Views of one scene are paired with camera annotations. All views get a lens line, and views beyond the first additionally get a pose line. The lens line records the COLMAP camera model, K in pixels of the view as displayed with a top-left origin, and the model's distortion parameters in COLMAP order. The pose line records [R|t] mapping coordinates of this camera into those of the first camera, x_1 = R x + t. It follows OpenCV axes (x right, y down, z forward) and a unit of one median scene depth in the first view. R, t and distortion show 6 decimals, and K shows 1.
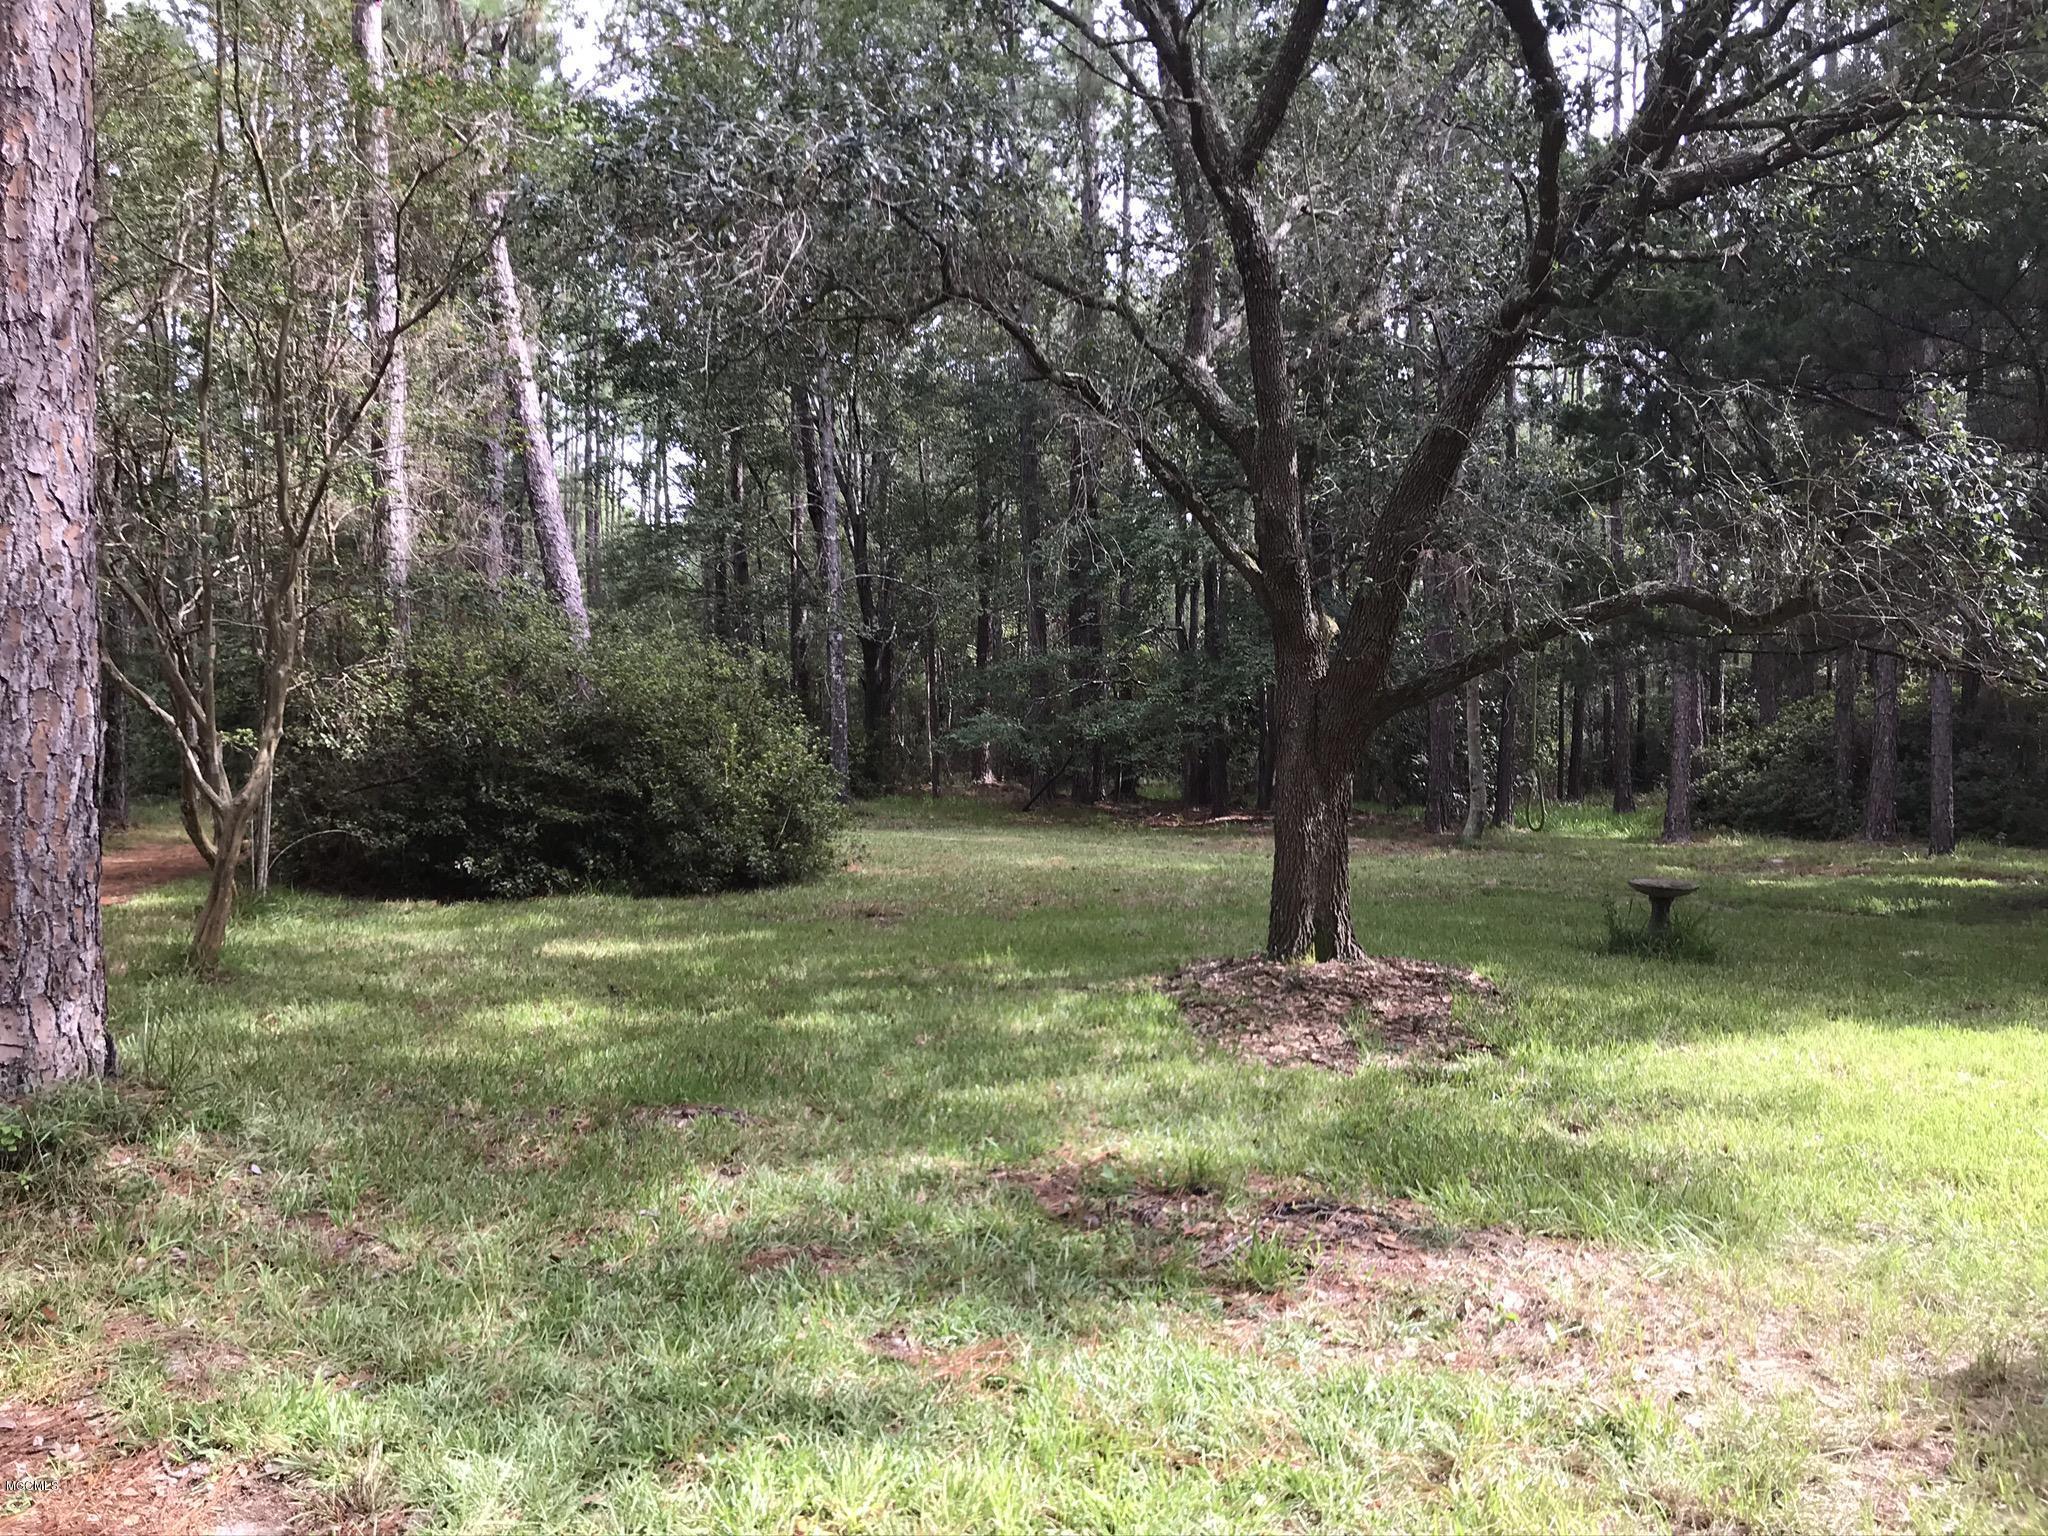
lens RADIAL K [[1487.0, 0, 1023.8], [0, 1487.0, 788.9], [0, 0, 1]] dist [-0.027119, -0.001769]
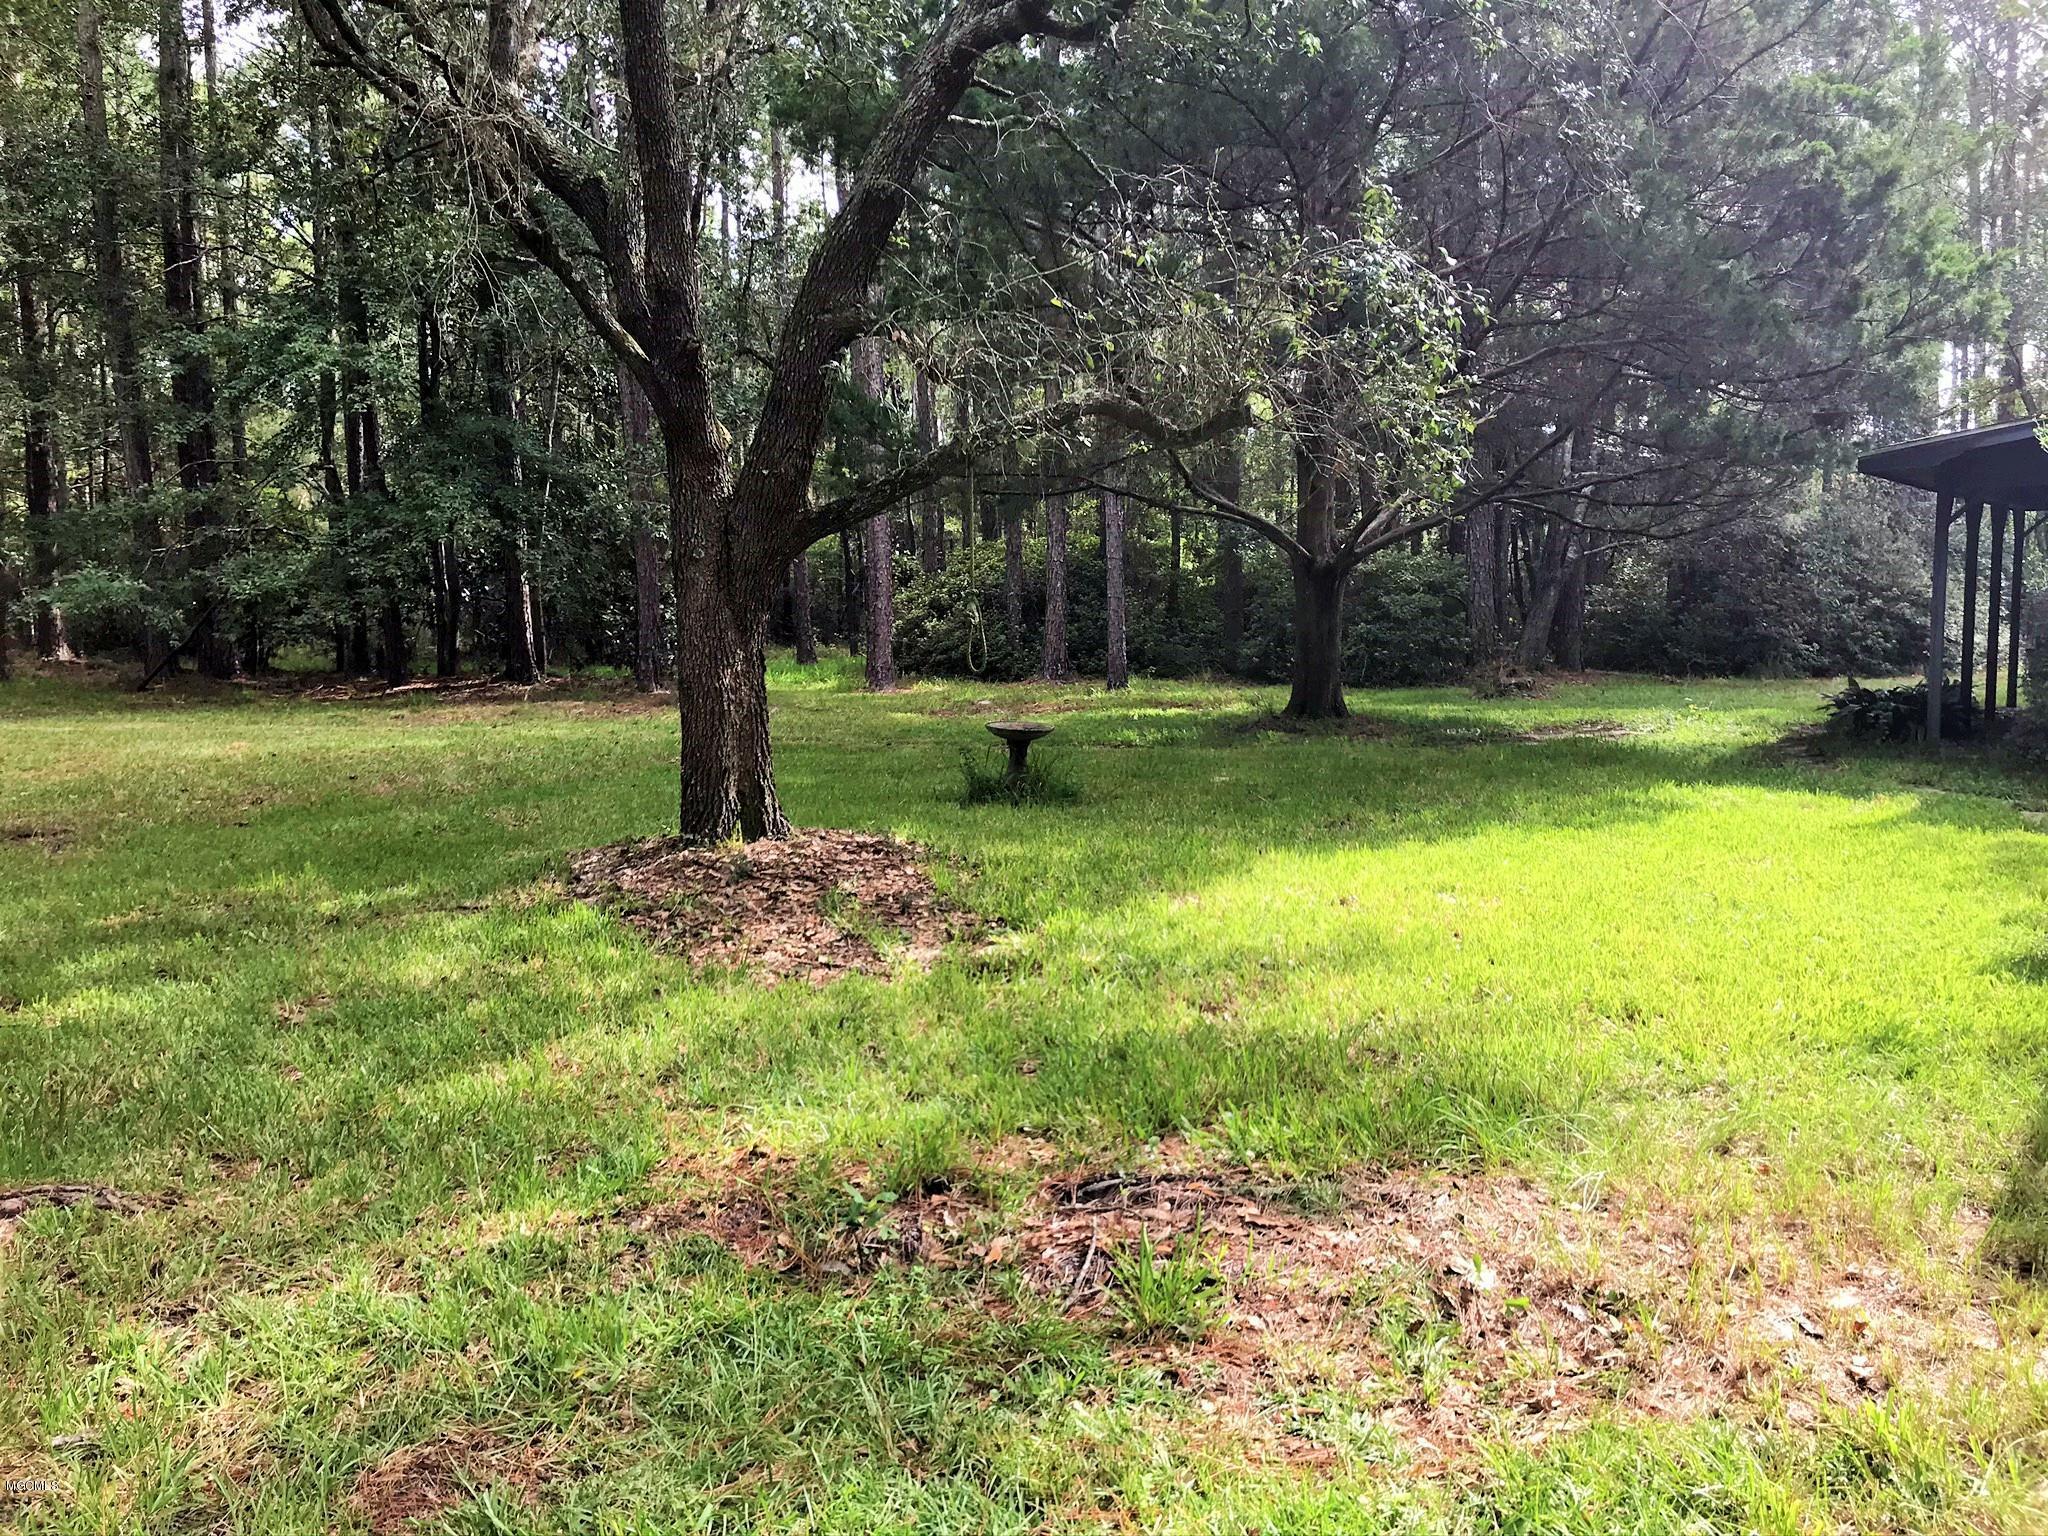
lens RADIAL K [[1581.6, 0, 1023.3], [0, 1581.6, 795.6], [0, 0, 1]] dist [0.004924, -0.000202]
pose [[0.873682, -0.080725, 0.479753, -0.087792], [0.035384, 0.994069, 0.102829, 0.004964], [-0.485209, -0.072865, 0.871357, 0.155168]]
